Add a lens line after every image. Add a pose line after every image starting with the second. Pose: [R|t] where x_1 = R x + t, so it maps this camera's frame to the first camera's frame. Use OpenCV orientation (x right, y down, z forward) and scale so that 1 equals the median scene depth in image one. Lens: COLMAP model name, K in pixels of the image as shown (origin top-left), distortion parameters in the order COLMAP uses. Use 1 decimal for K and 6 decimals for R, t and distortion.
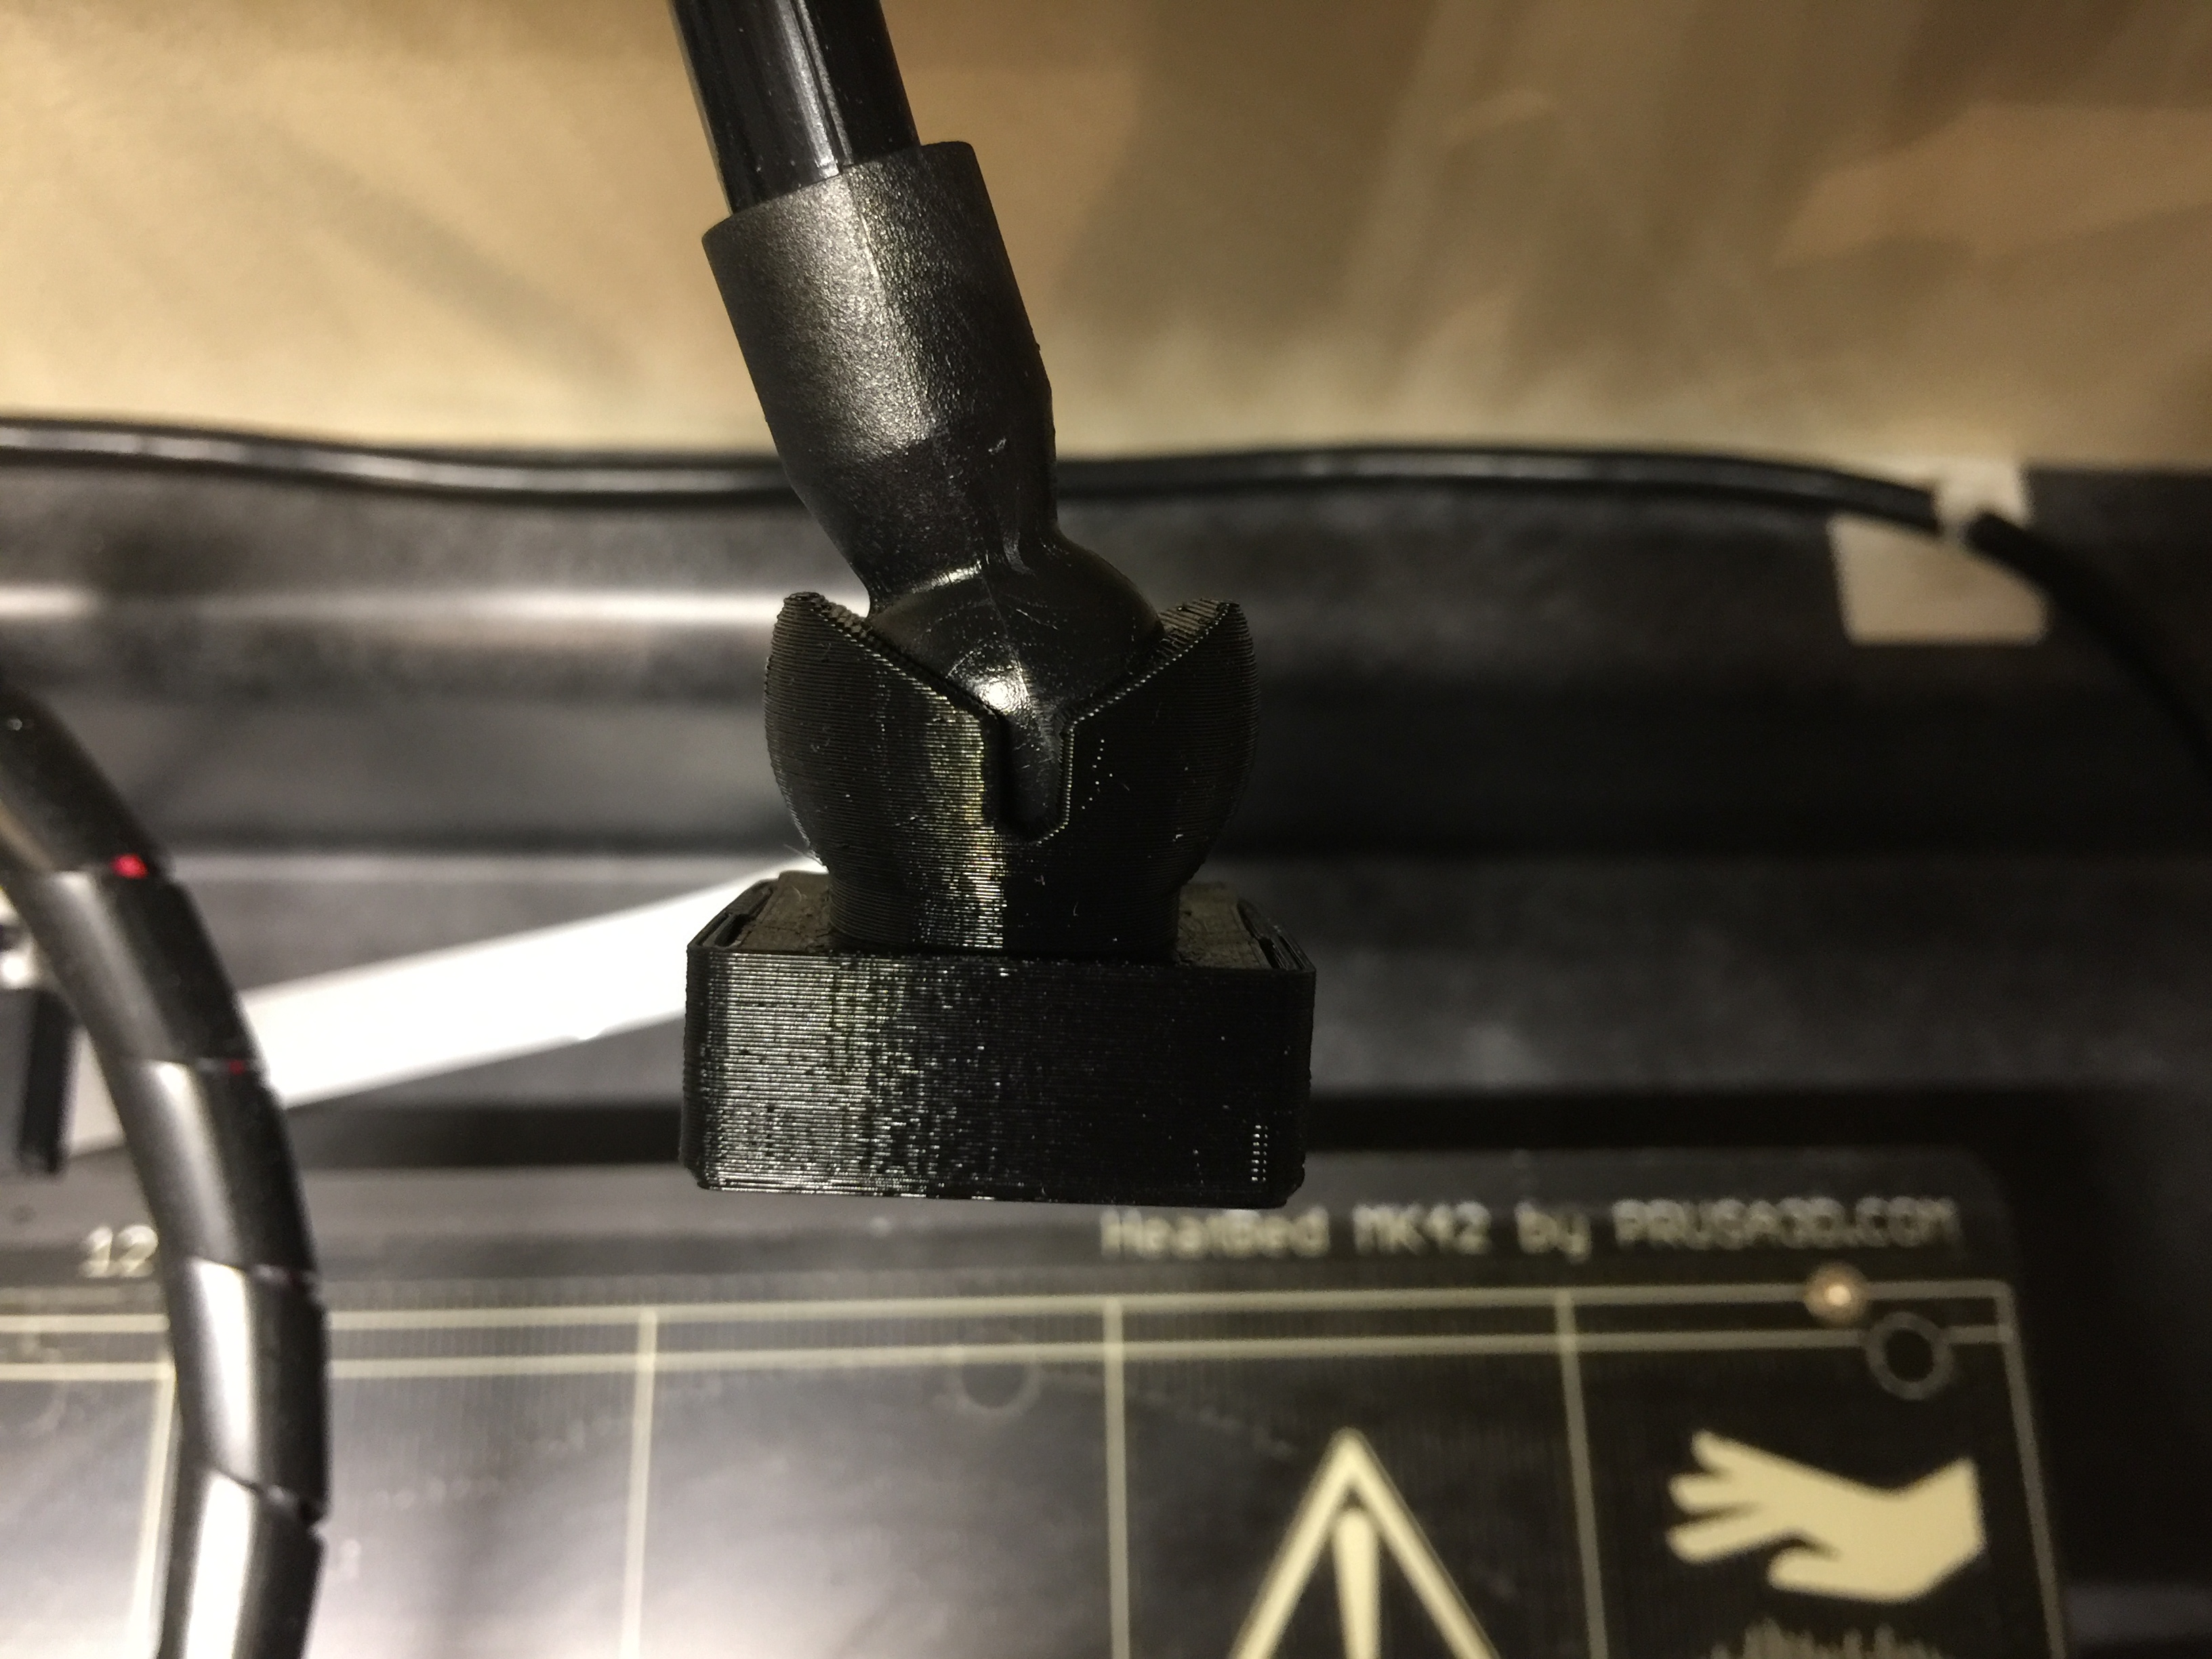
lens RADIAL K [[1933.1, 0, 1111.1], [0, 1933.1, 858.7], [0, 0, 1]] dist [0.137465, -0.258343]
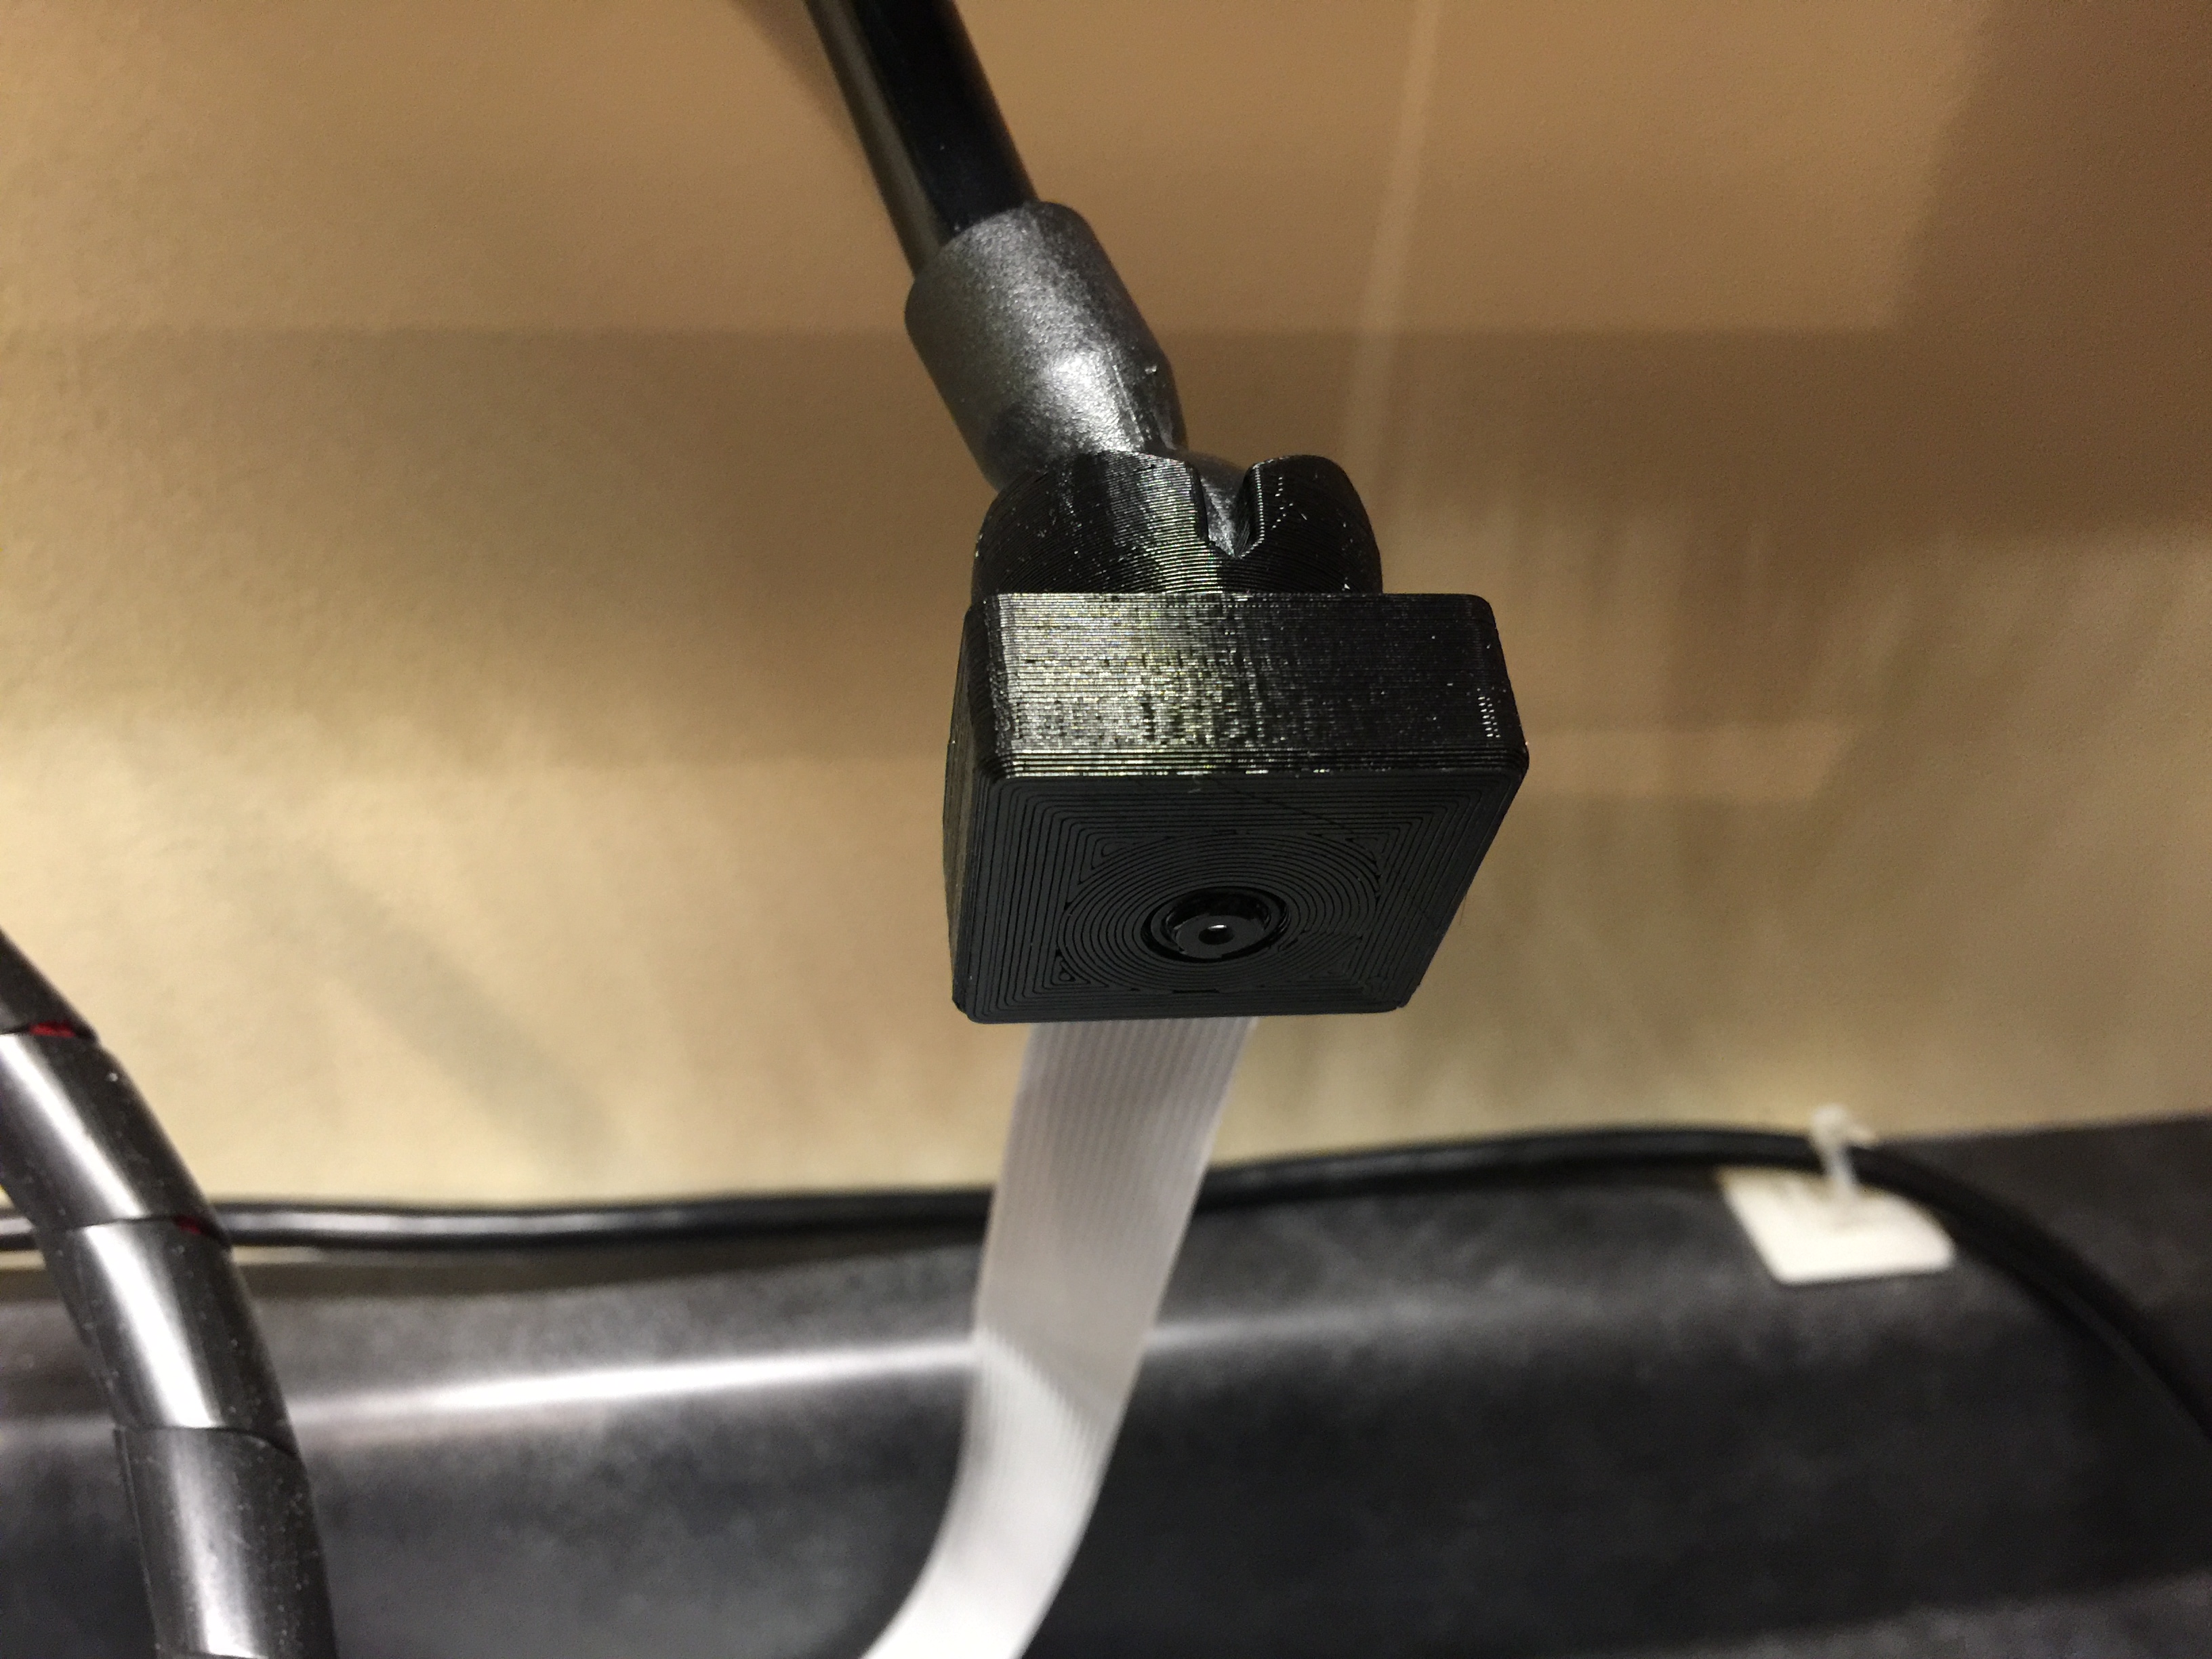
lens RADIAL K [[1933.1, 0, 1111.1], [0, 1933.1, 858.7], [0, 0, 1]] dist [0.137465, -0.258343]
pose [[0.987675, -0.086714, 0.130300, -0.120744], [0.146730, 0.802741, -0.577995, 0.343210], [-0.054477, 0.589990, 0.805571, 0.060645]]
